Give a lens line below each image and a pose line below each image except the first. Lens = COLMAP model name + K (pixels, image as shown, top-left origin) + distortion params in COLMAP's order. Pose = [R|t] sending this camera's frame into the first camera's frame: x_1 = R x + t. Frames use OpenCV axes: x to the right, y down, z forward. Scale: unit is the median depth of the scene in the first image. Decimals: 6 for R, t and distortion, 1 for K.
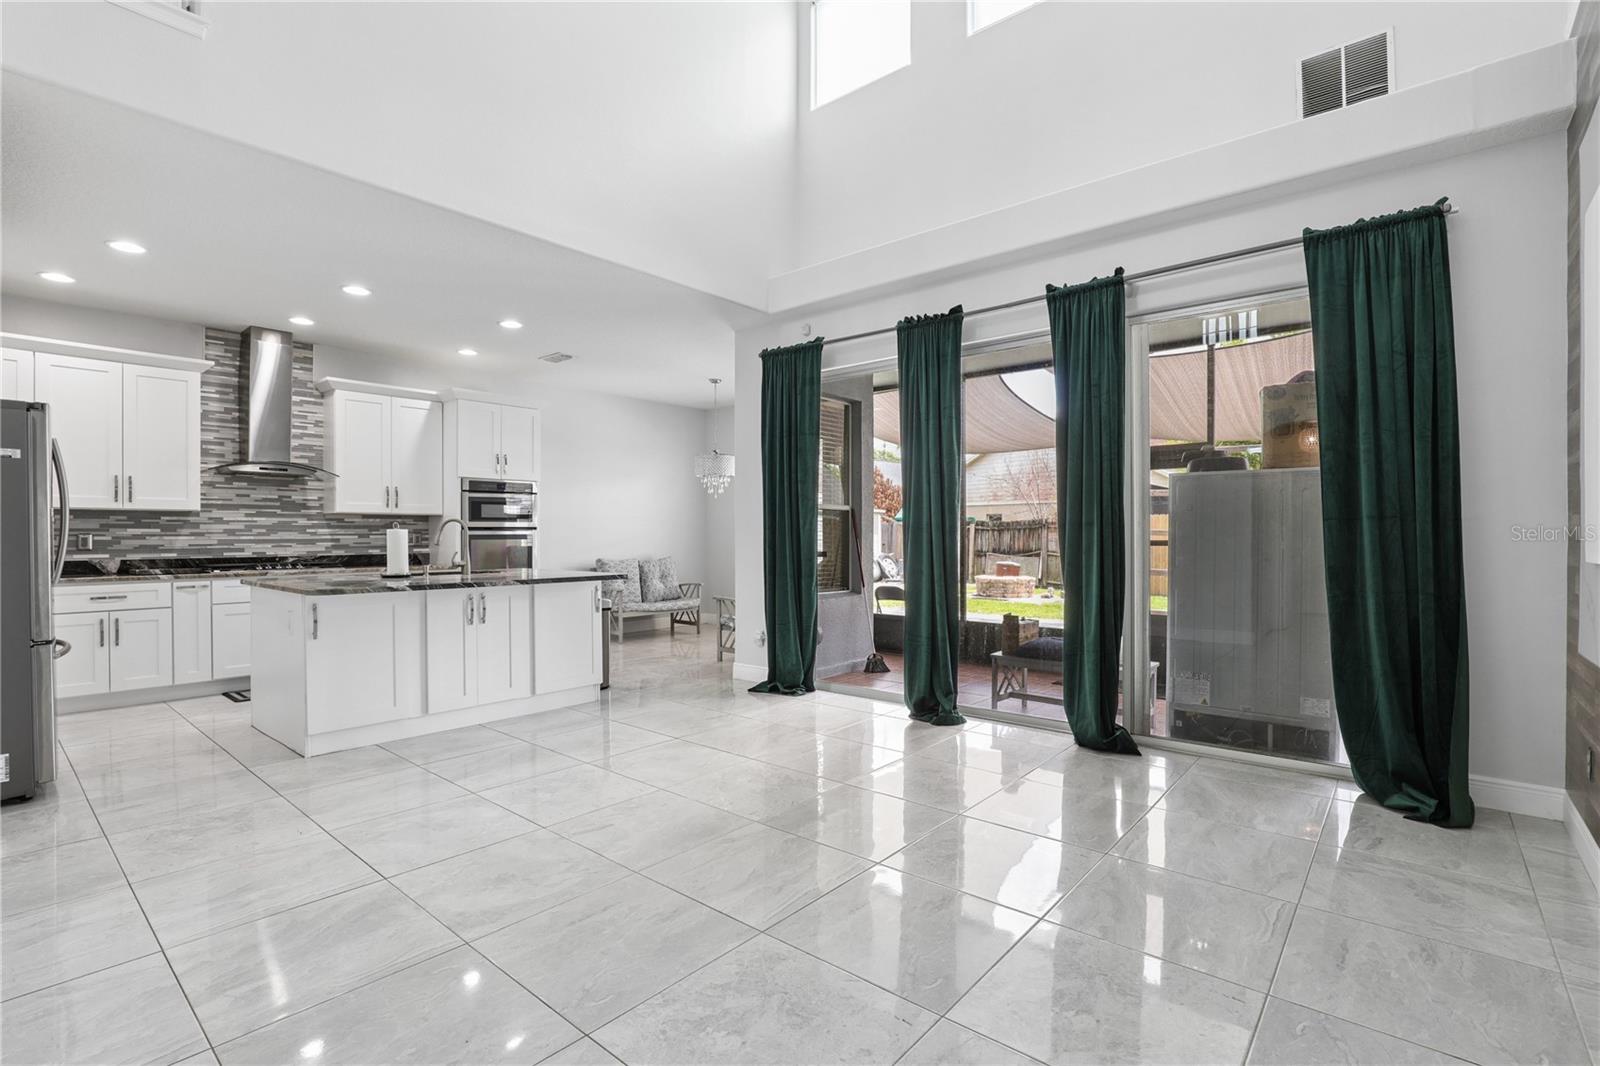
lens RADIAL K [[746.2, 0, 783.5], [0, 746.2, 535.1], [0, 0, 1]] dist [-0.021644, 0.002513]
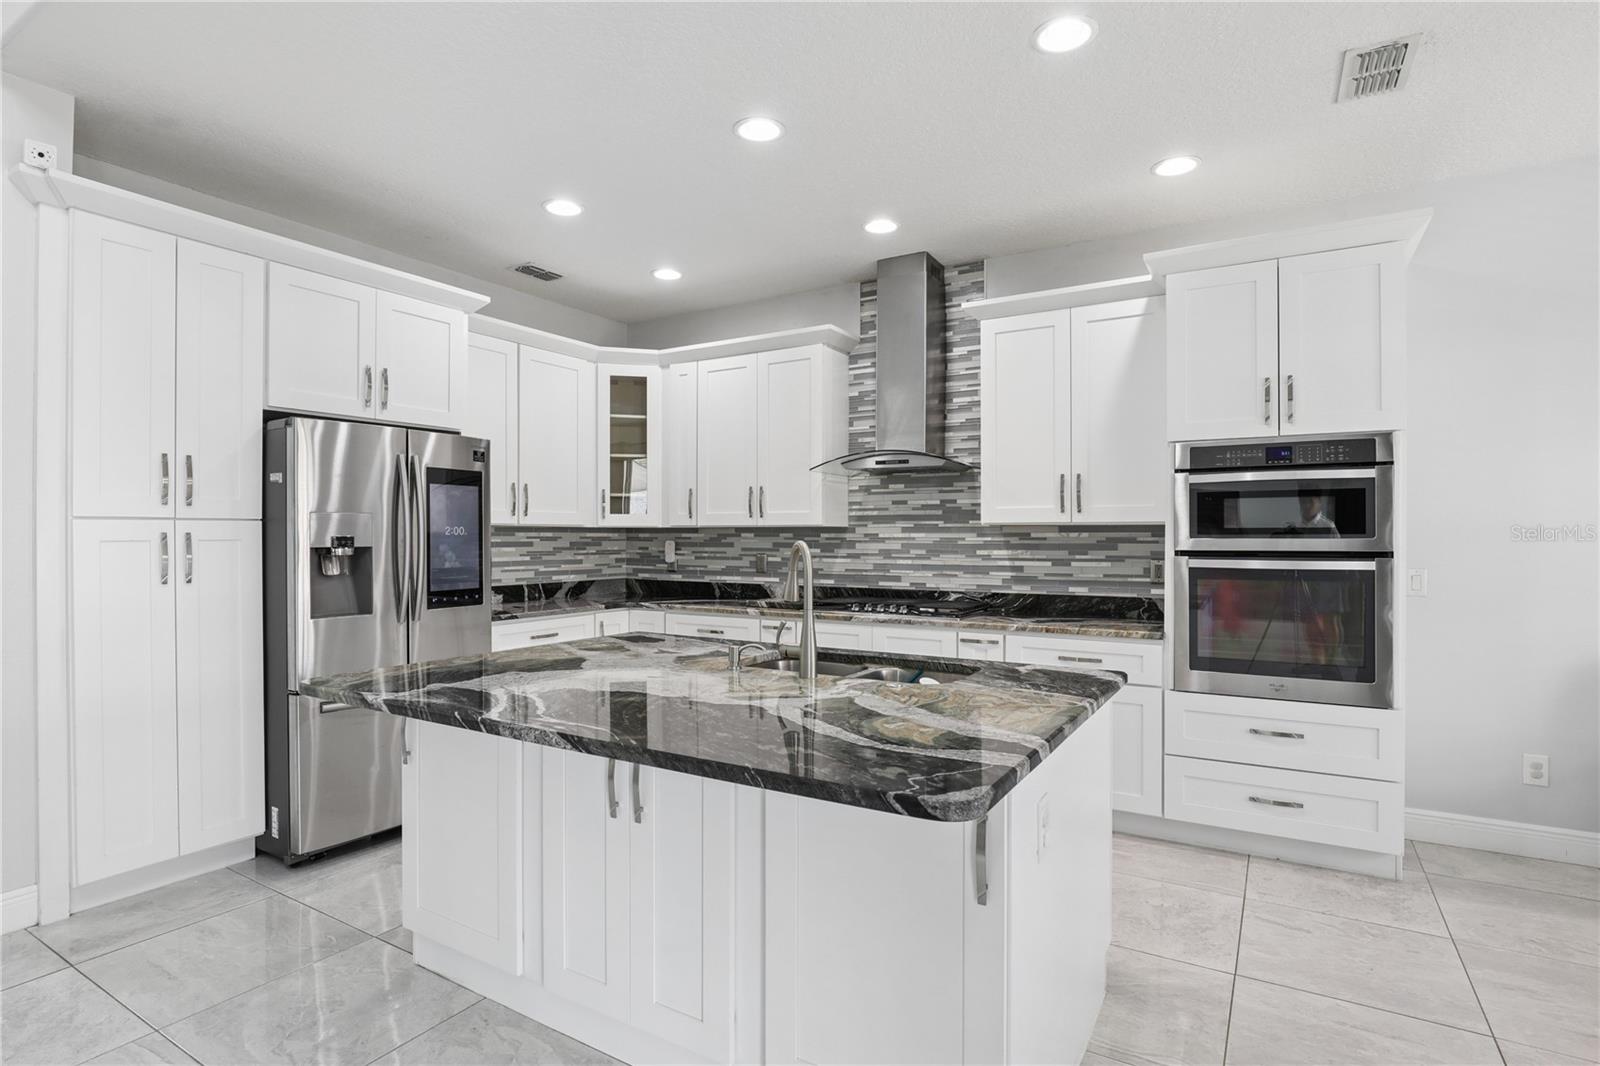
lens RADIAL K [[817.3, 0, 789.0], [0, 817.3, 529.9], [0, 0, 1]] dist [-0.019591, 0.000936]
pose [[0.168490, -0.006241, -0.985684, 0.025328], [-0.003598, 0.999969, -0.006946, -0.021165], [0.985697, 0.004717, 0.168463, 0.759195]]
